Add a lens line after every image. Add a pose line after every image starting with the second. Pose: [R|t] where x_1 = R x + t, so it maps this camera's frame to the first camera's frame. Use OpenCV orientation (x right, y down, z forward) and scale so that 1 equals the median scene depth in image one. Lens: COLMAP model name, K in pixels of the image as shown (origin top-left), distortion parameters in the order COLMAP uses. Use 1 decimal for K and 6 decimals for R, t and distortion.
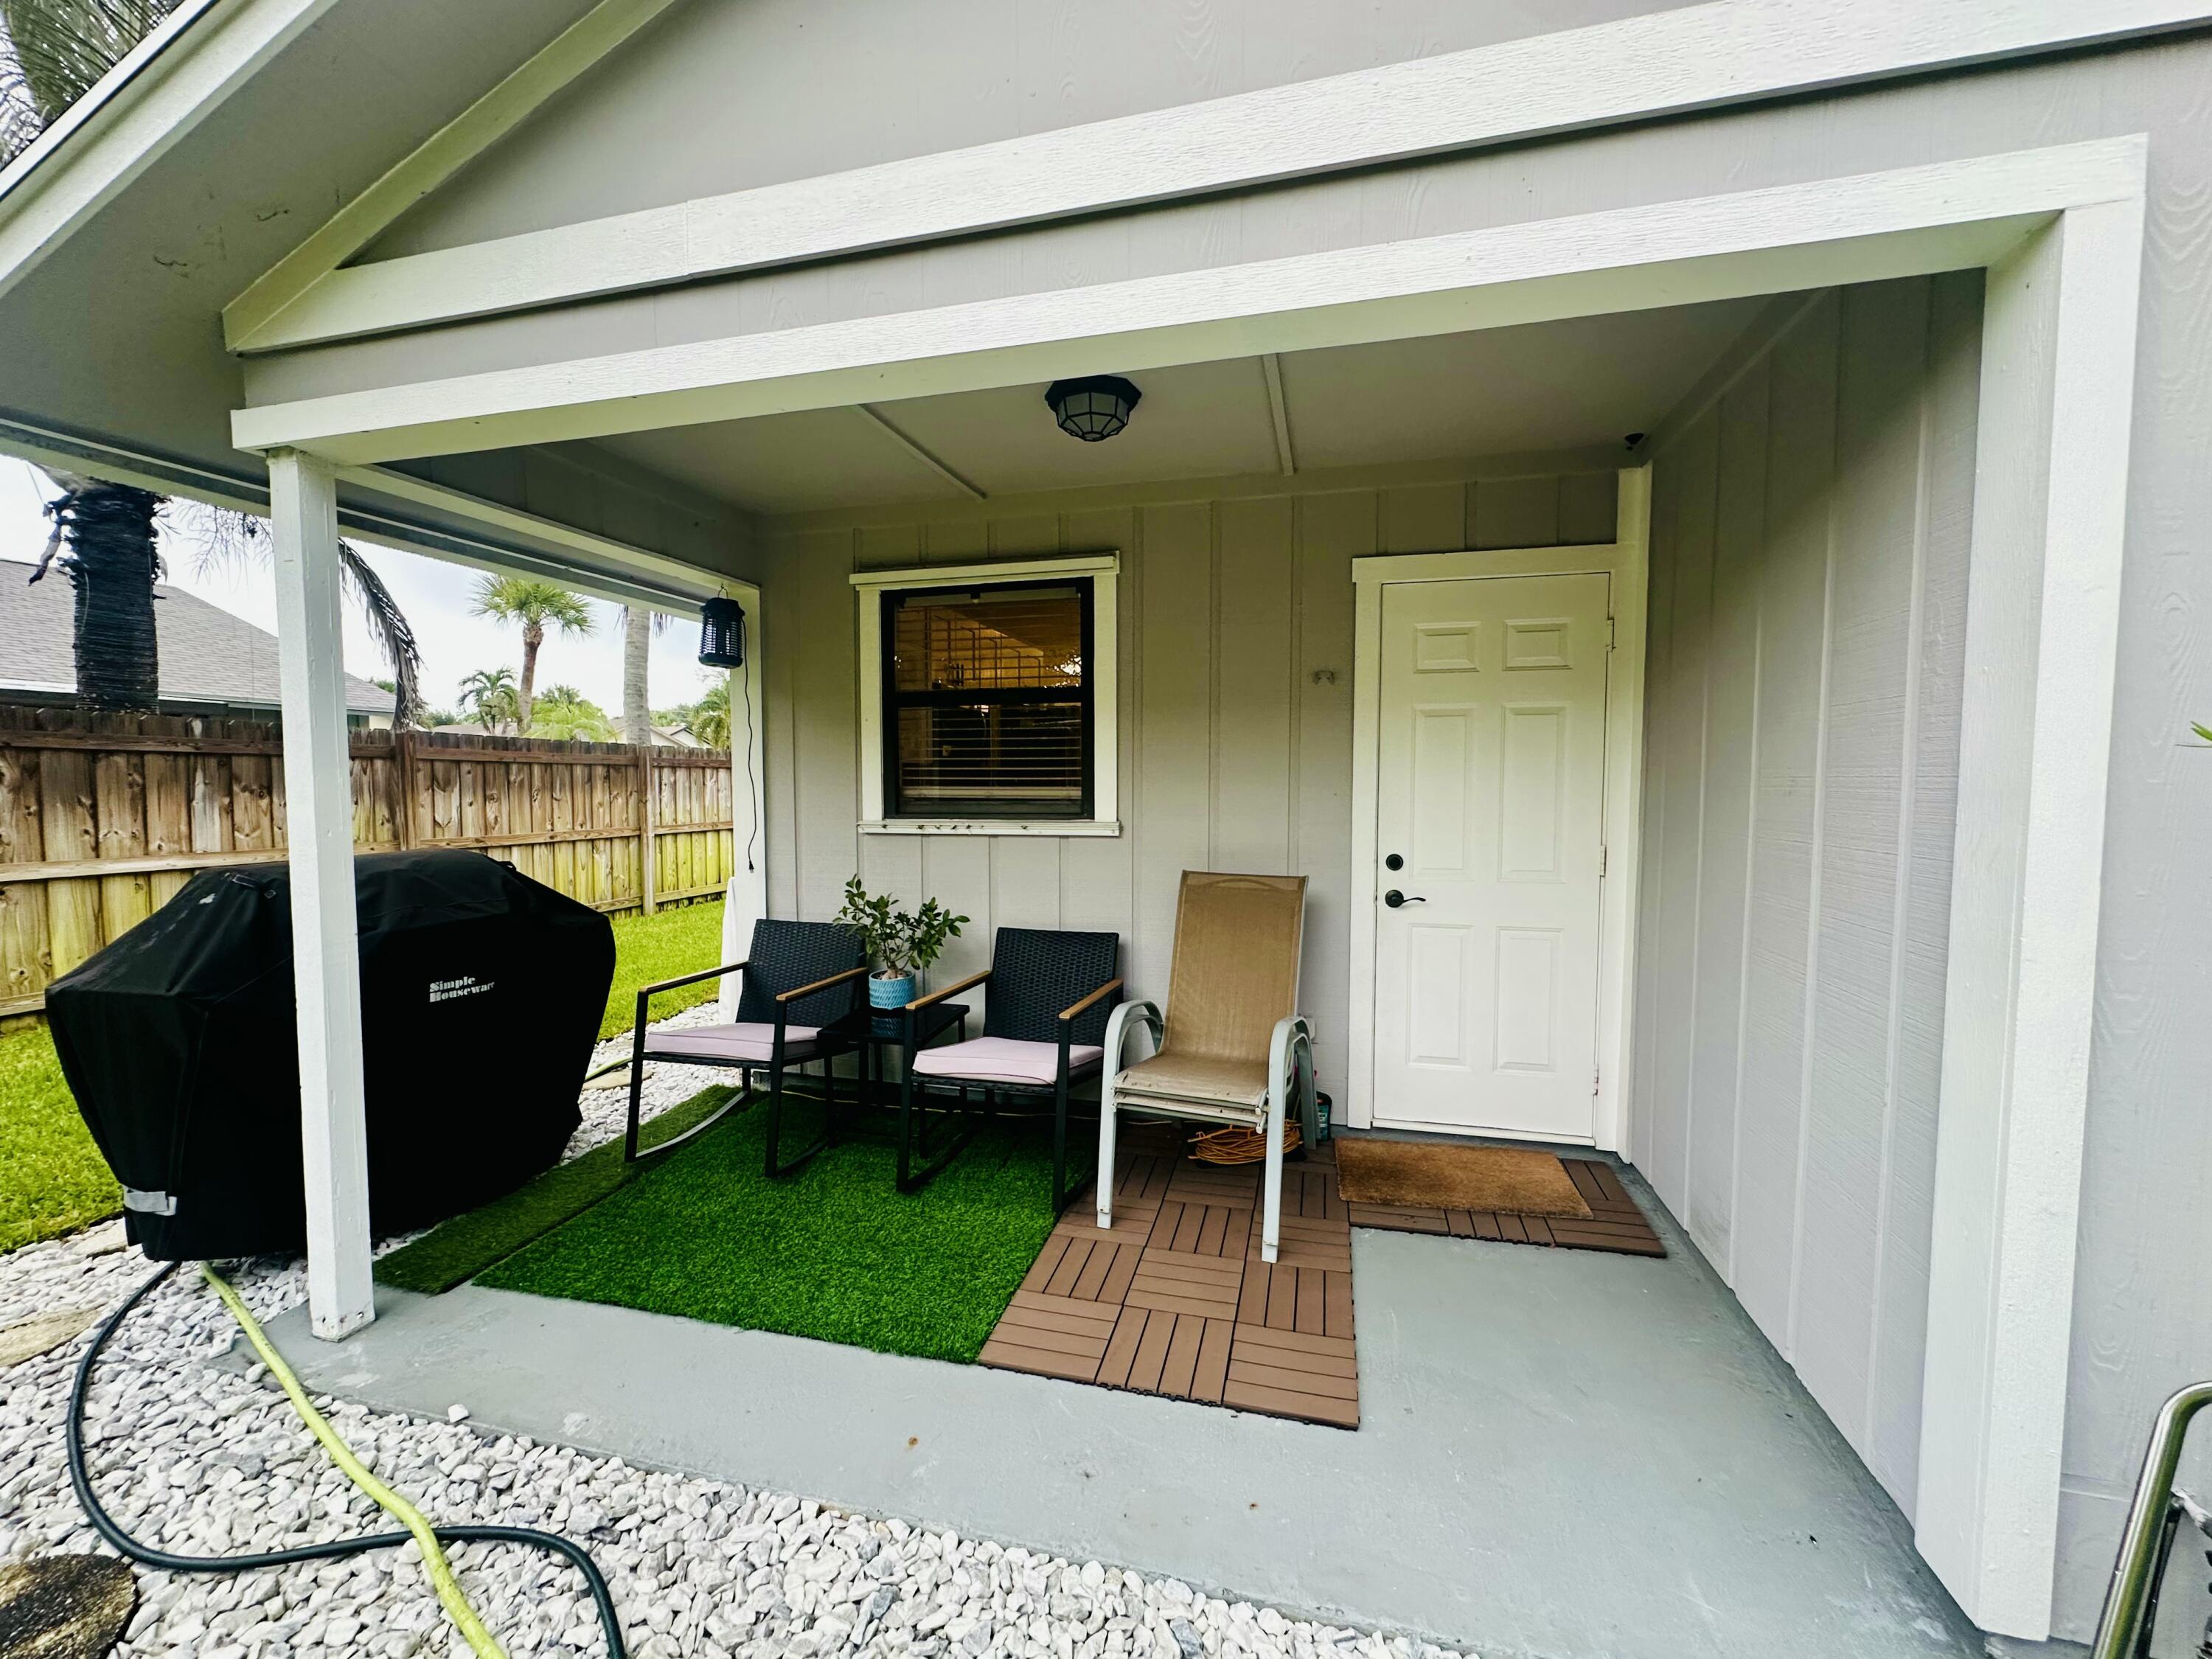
lens RADIAL K [[881.3, 0, 1111.1], [0, 881.3, 824.8], [0, 0, 1]] dist [-0.002627, 0.000742]
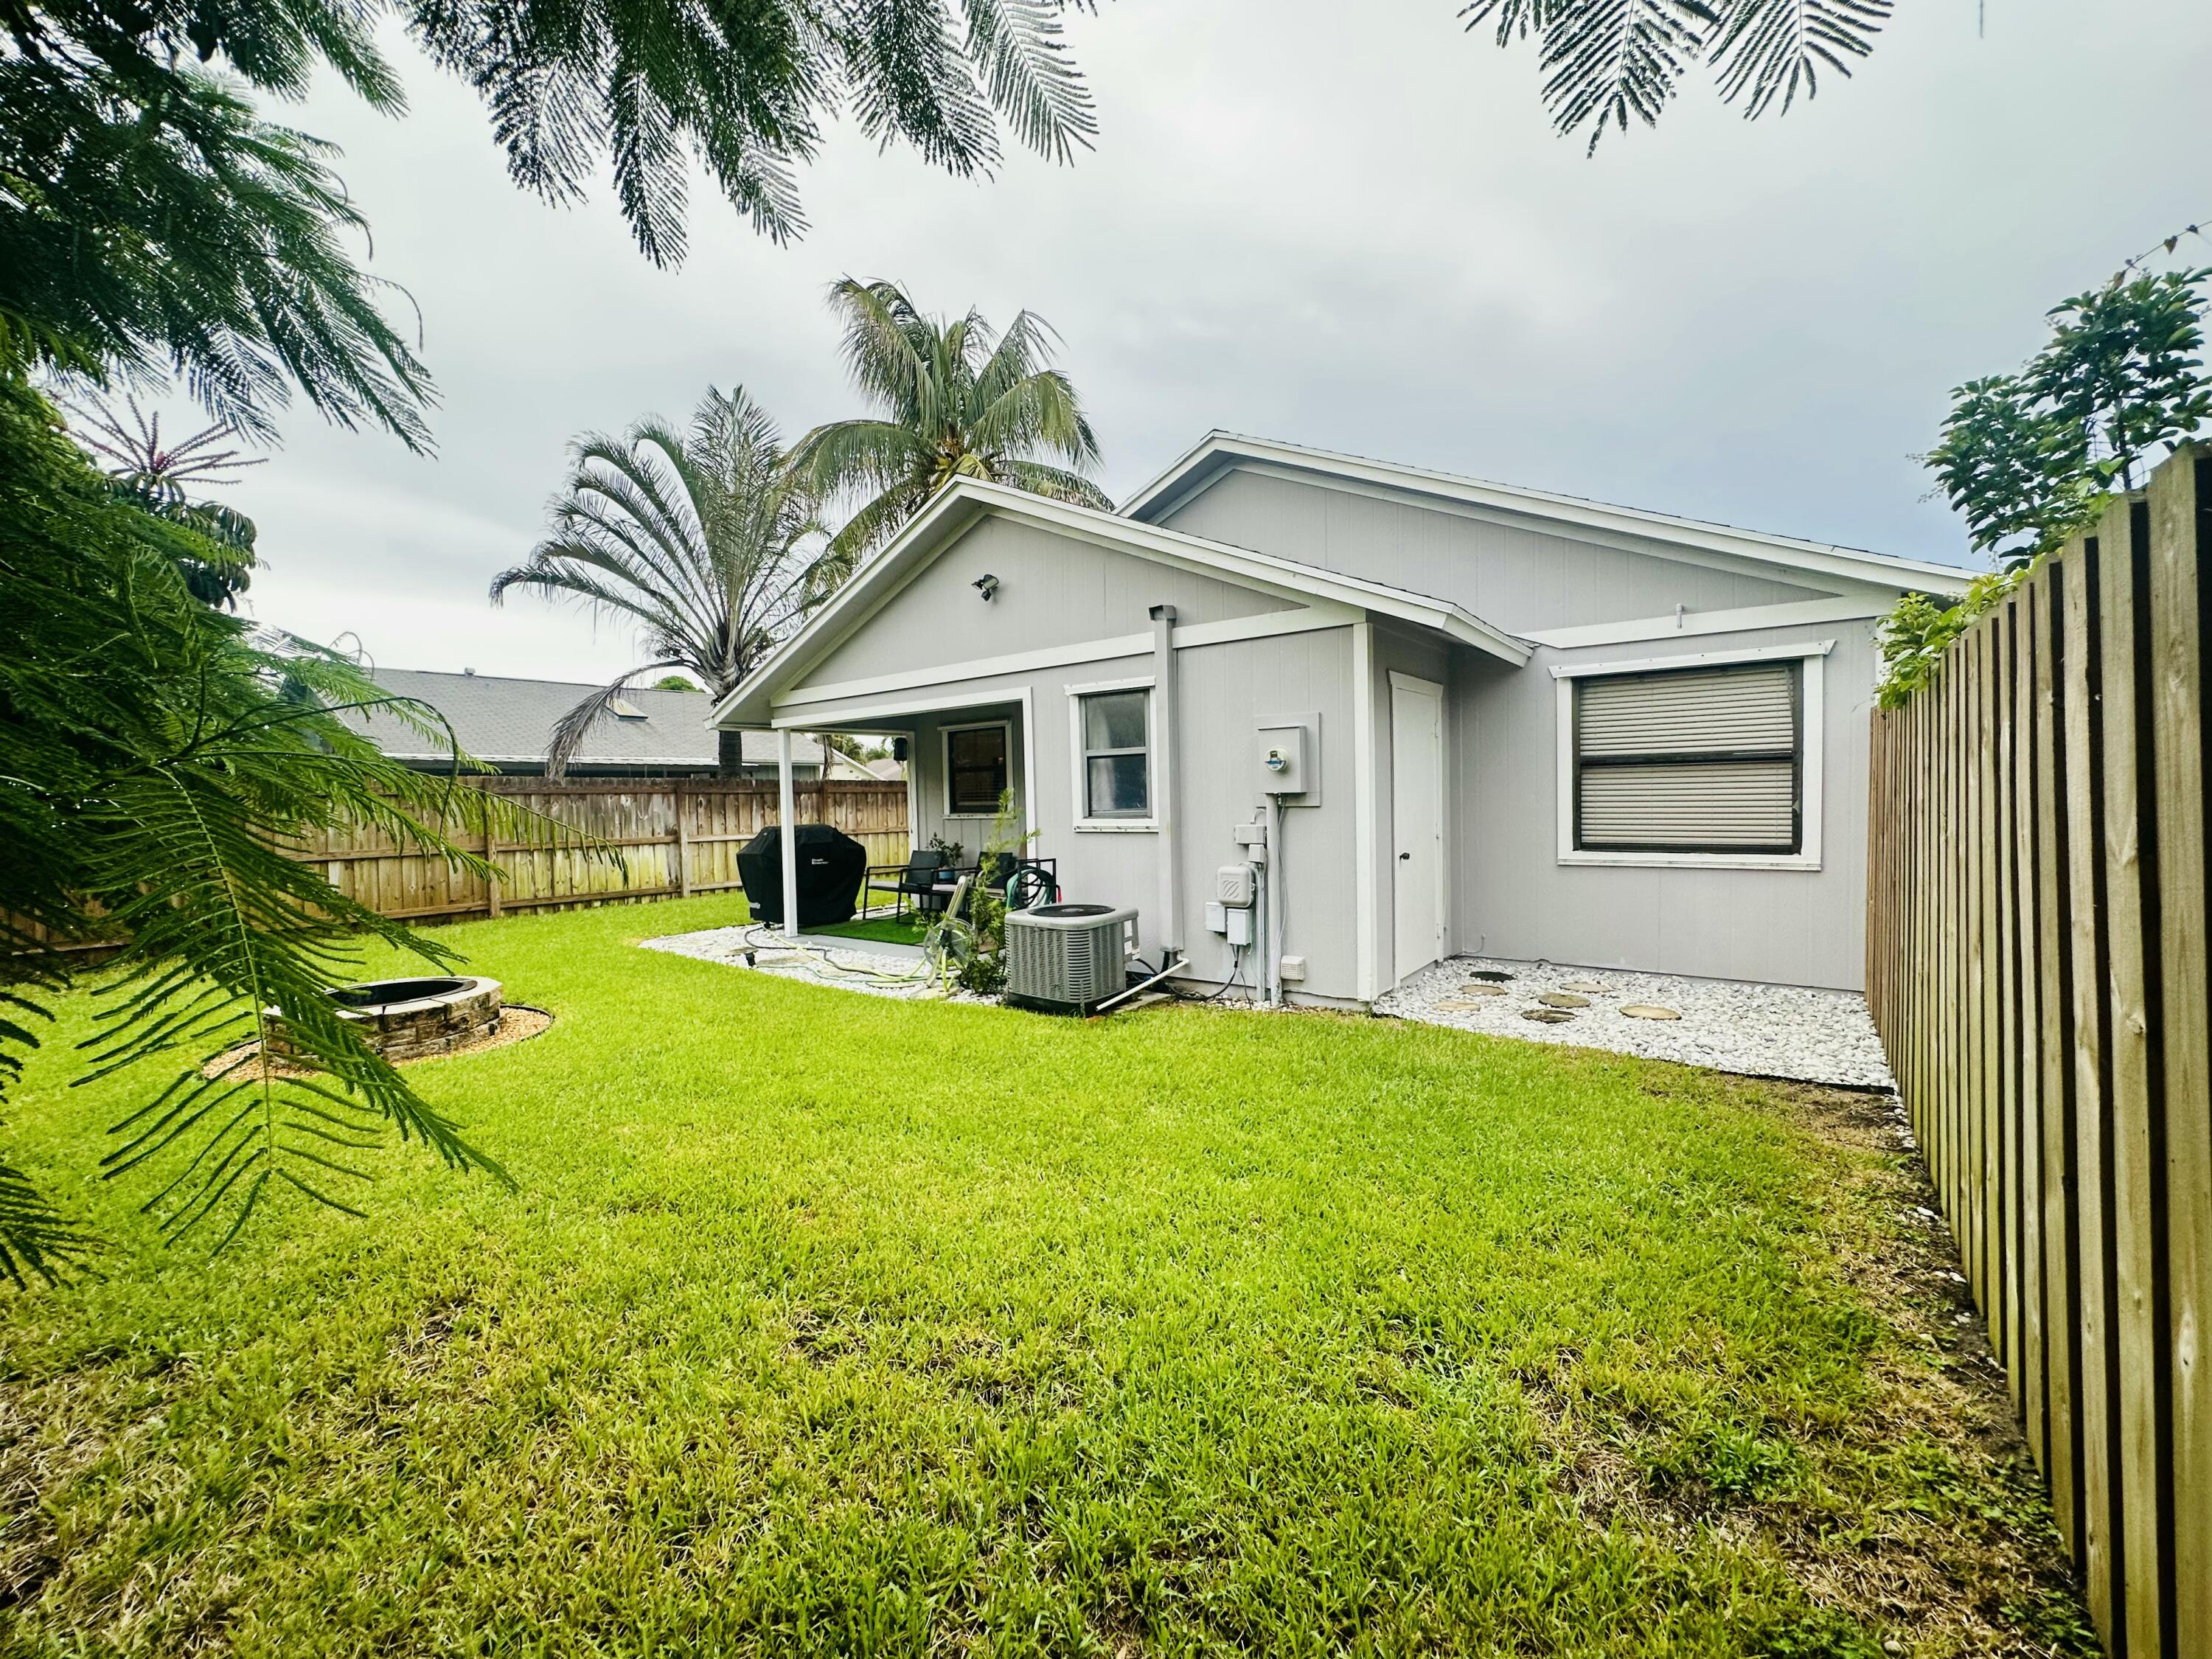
lens RADIAL K [[881.3, 0, 1087.9], [0, 881.3, 812.1], [0, 0, 1]] dist [-0.002627, 0.000742]
pose [[0.914289, -0.012049, -0.404883, 1.367404], [0.001412, 0.999646, -0.026559, 0.067554], [0.405059, 0.023711, 0.913983, -1.461986]]
